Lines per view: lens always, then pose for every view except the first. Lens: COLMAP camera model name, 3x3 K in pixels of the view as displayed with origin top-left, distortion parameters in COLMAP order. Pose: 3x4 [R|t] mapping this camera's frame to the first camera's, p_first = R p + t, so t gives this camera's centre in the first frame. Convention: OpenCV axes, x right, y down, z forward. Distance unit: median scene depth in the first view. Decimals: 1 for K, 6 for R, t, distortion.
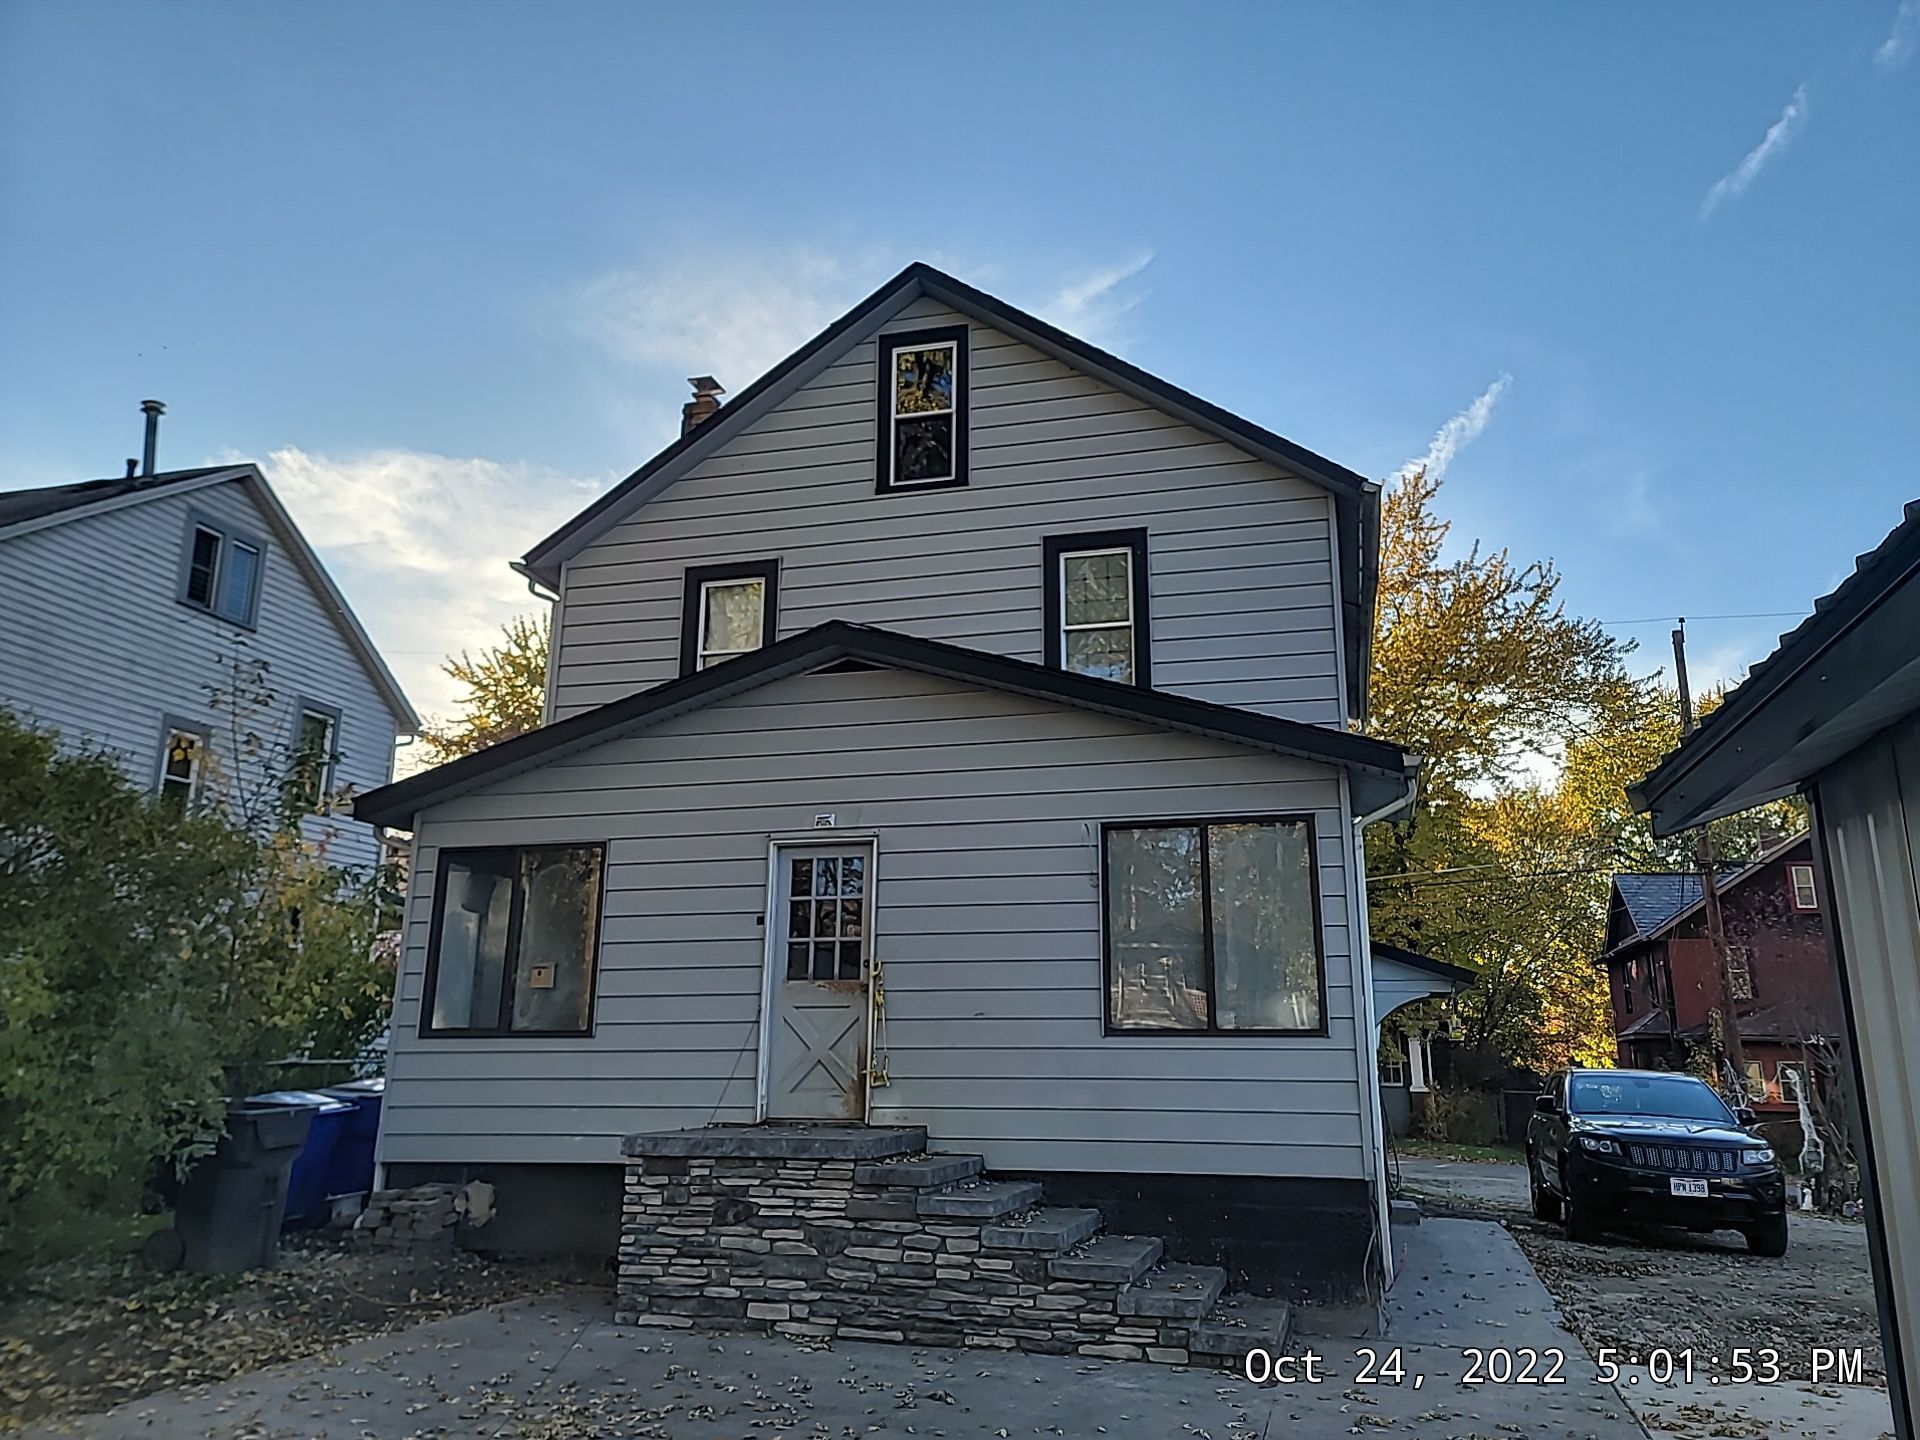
lens RADIAL K [[1393.7, 0, 975.0], [0, 1393.7, 698.5], [0, 0, 1]] dist [0.072905, -0.050410]
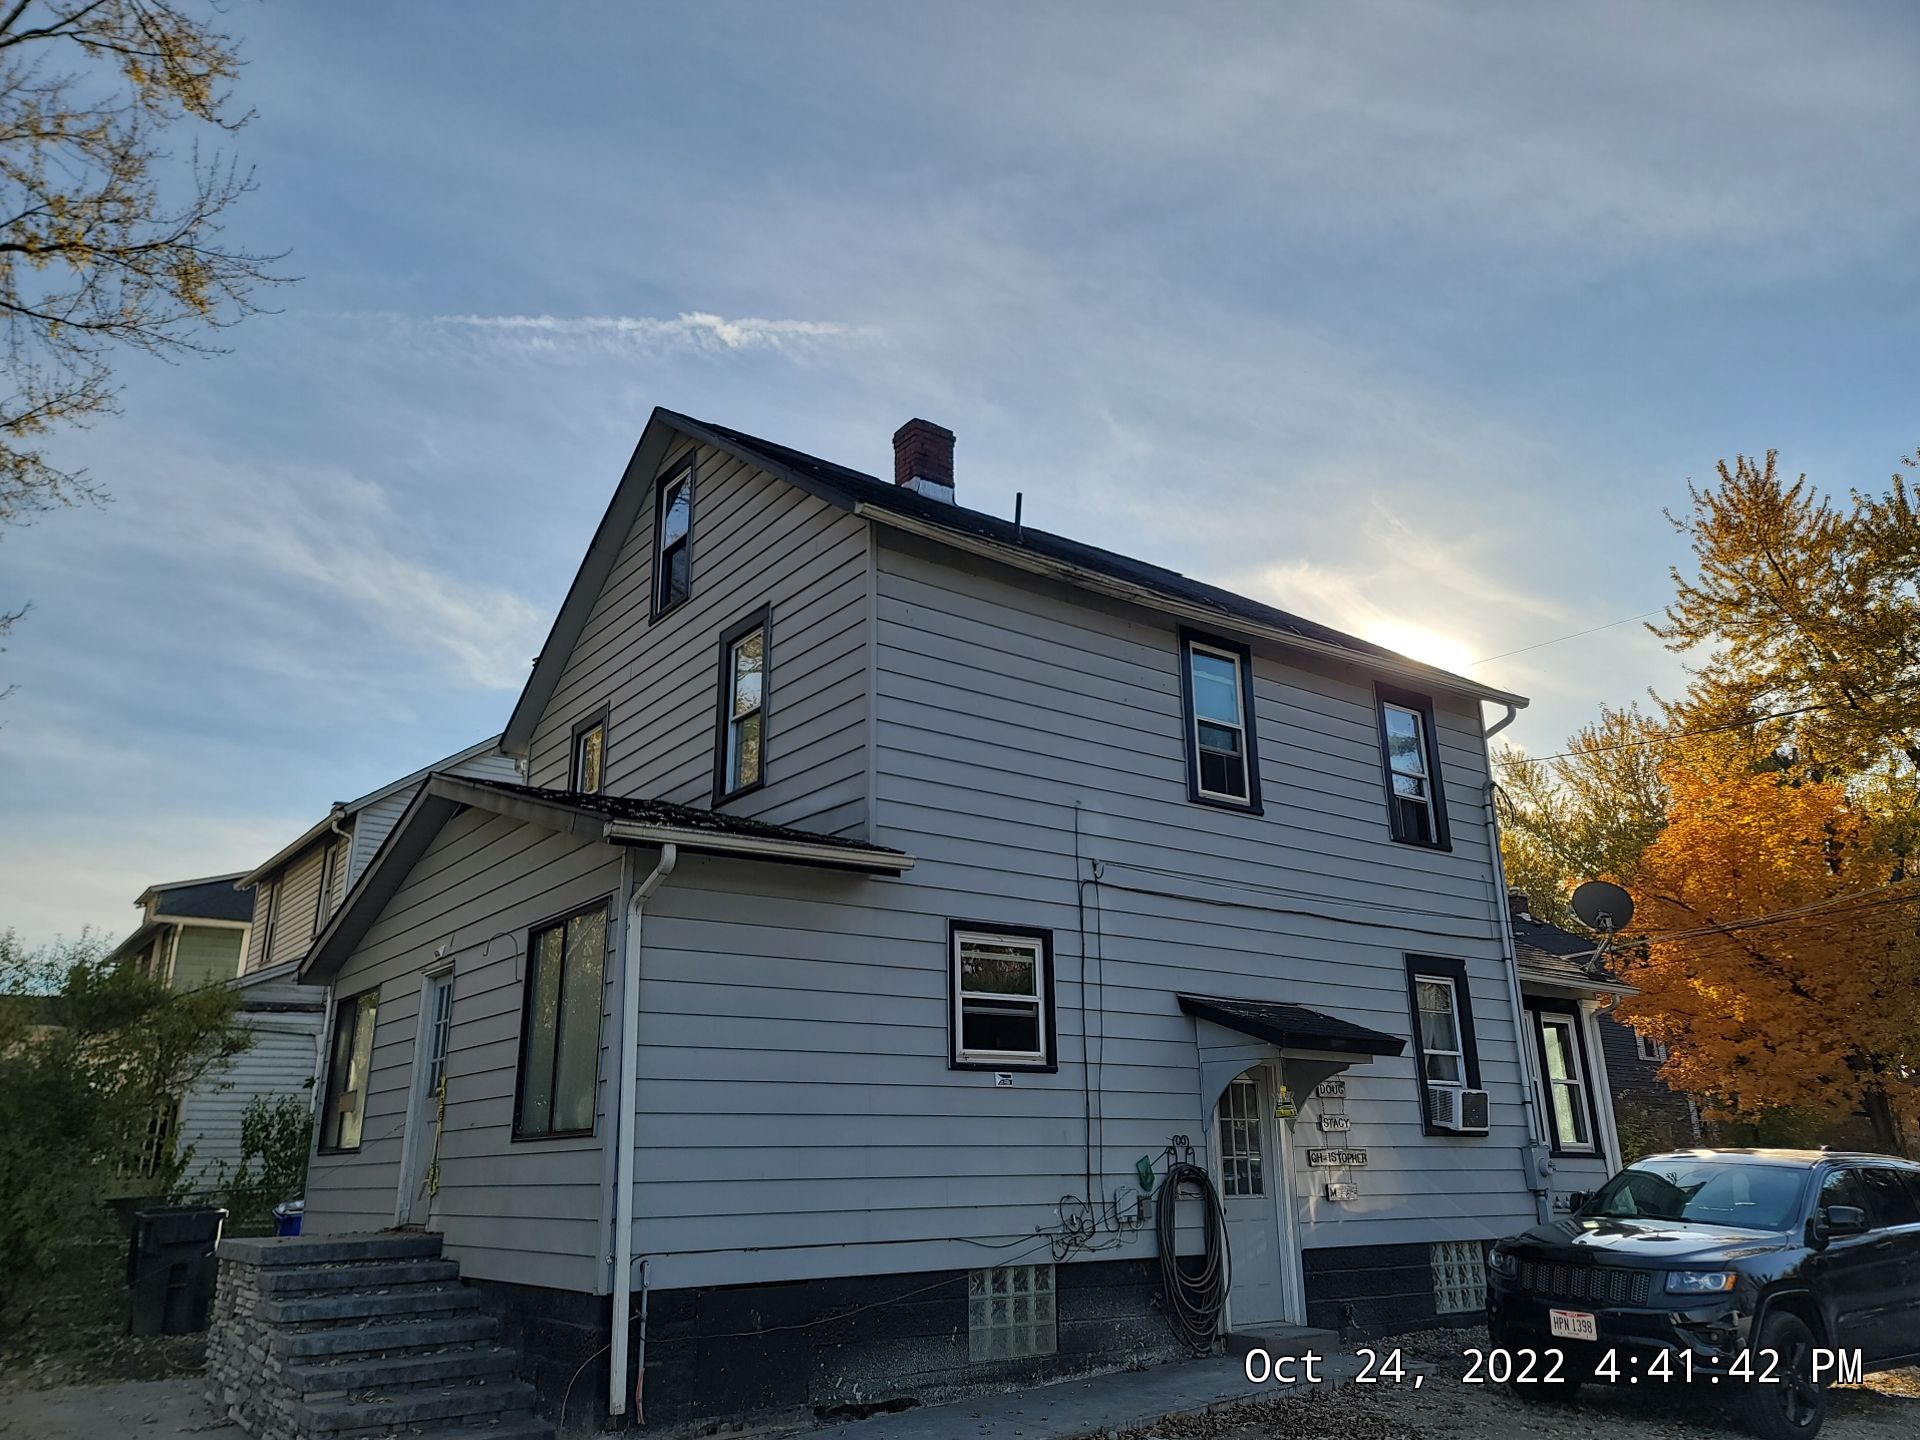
lens RADIAL K [[1393.7, 0, 967.1], [0, 1393.7, 705.7], [0, 0, 1]] dist [0.072905, -0.050410]
pose [[0.782758, -0.207822, -0.586601, 0.787211], [0.177164, 0.978005, -0.110082, 0.079956], [0.596576, -0.017757, 0.802360, 0.298083]]
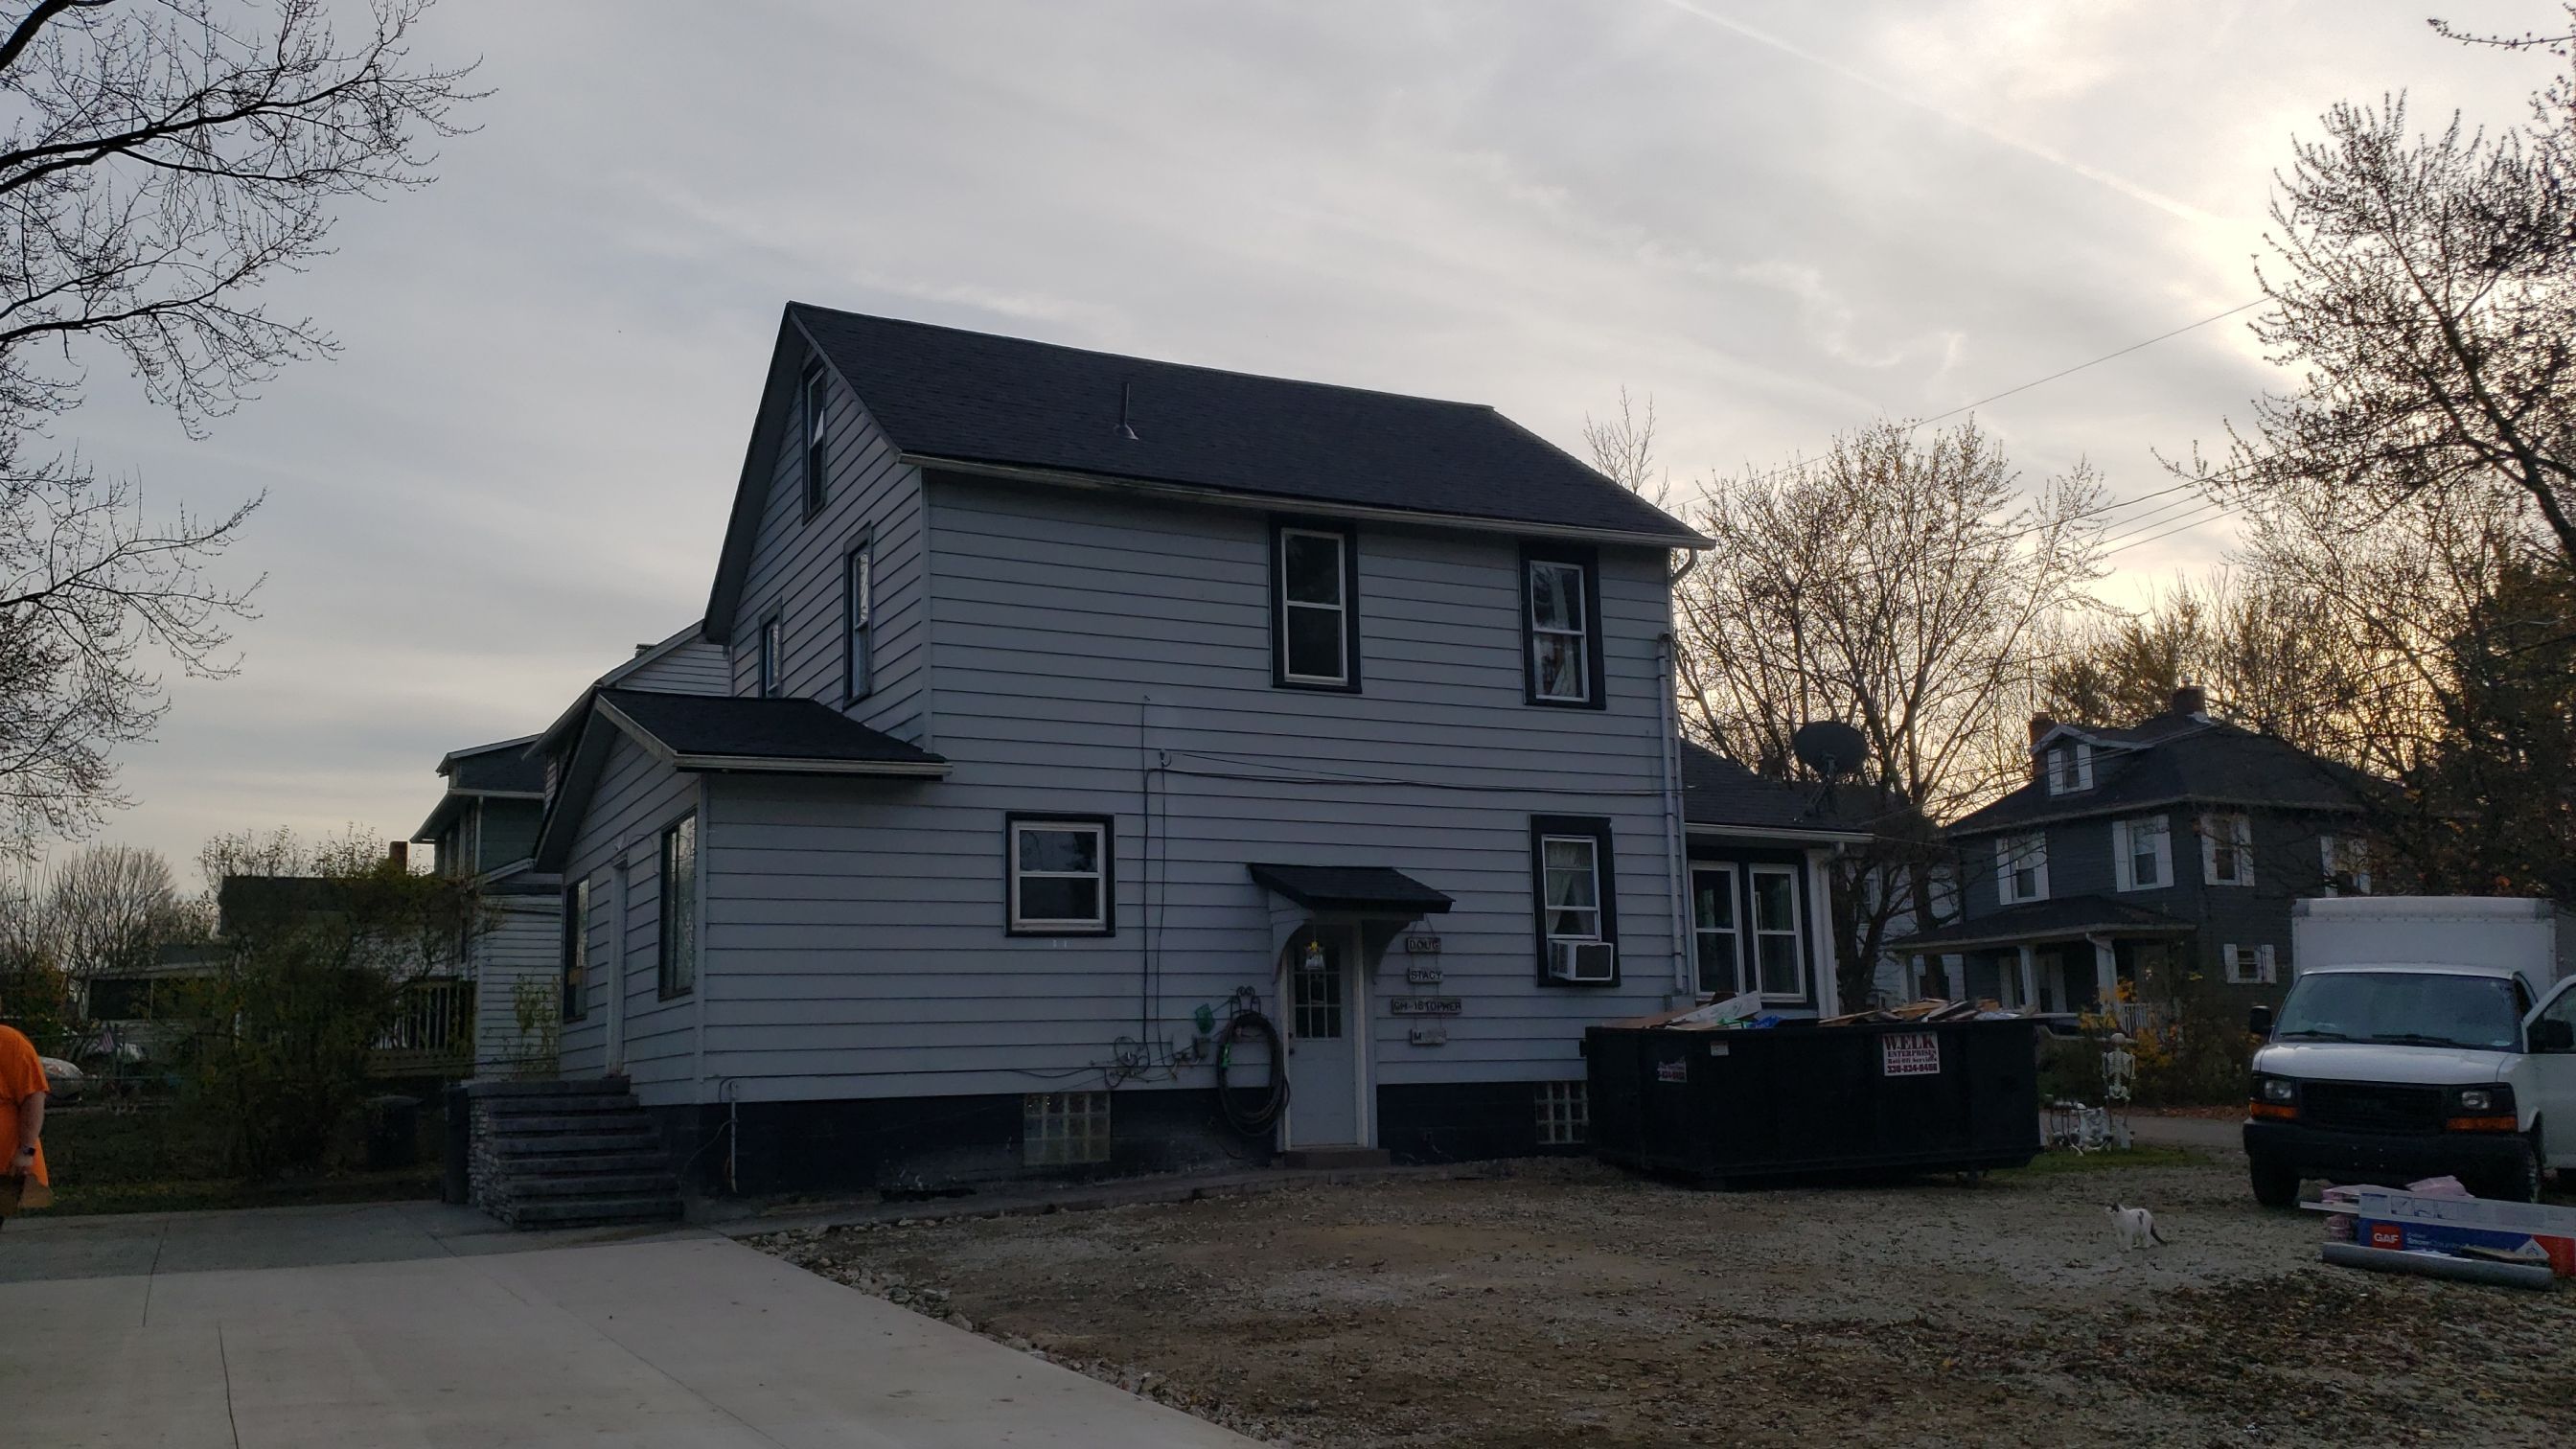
lens RADIAL K [[2079.5, 0, 1283.6], [0, 2079.5, 728.8], [0, 0, 1]] dist [0.082692, -0.111015]
pose [[0.669346, -0.145657, -0.728532, 1.455563], [0.219215, 0.975656, 0.006342, 0.088180], [0.709873, -0.163950, 0.684982, 0.115125]]
